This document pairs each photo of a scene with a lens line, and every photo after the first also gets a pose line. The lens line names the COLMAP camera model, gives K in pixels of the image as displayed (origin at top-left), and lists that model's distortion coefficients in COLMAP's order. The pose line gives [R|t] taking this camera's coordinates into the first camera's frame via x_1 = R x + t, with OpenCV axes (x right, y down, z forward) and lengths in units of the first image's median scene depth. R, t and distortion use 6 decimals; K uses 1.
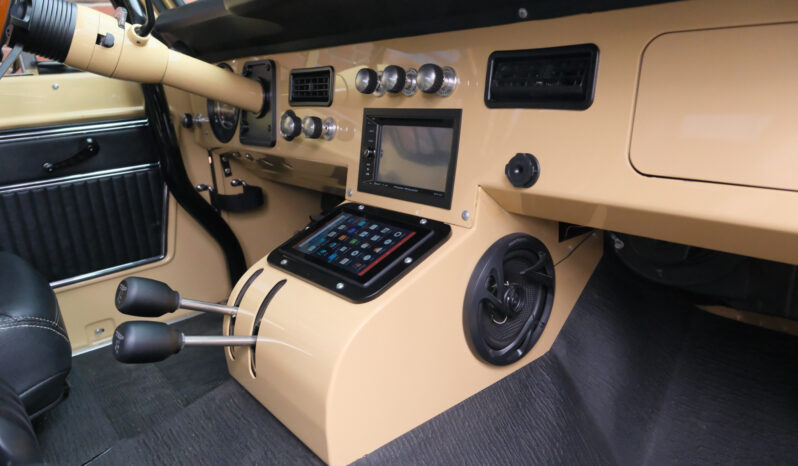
lens RADIAL K [[538.2, 0, 397.7], [0, 538.2, 230.2], [0, 0, 1]] dist [-0.025778, 0.008101]
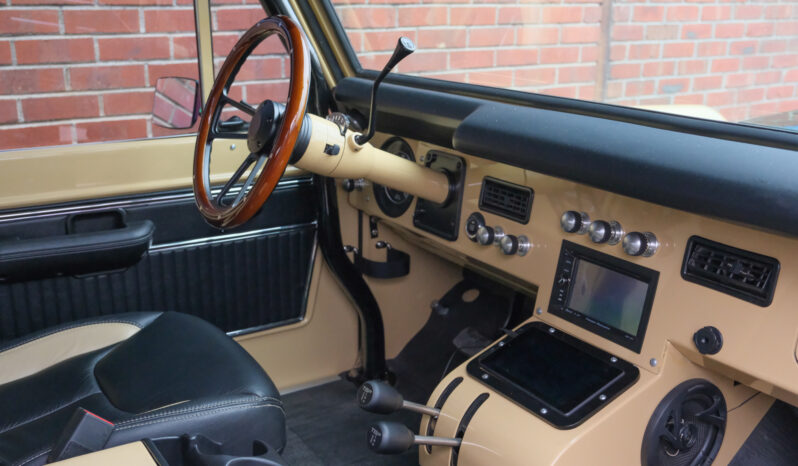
lens RADIAL K [[800.4, 0, 395.1], [0, 800.4, 233.8], [0, 0, 1]] dist [-0.030124, 0.000000]
pose [[0.986658, 0.103582, -0.125608, -0.217028], [-0.104313, 0.994544, 0.000764, -0.224441], [0.125002, 0.012348, 0.992080, -0.721084]]
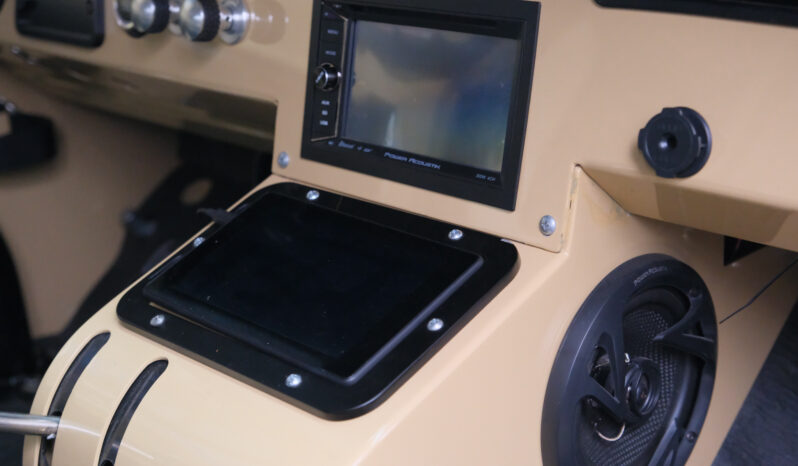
lens RADIAL K [[1176.7, 0, 401.1], [0, 1176.7, 235.3], [0, 0, 1]] dist [-0.019807, 0.000000]
pose [[0.996550, -0.012110, 0.082110, -0.082536], [0.007292, 0.998248, 0.058719, -0.073385], [-0.082678, -0.057918, 0.994892, -0.034286]]
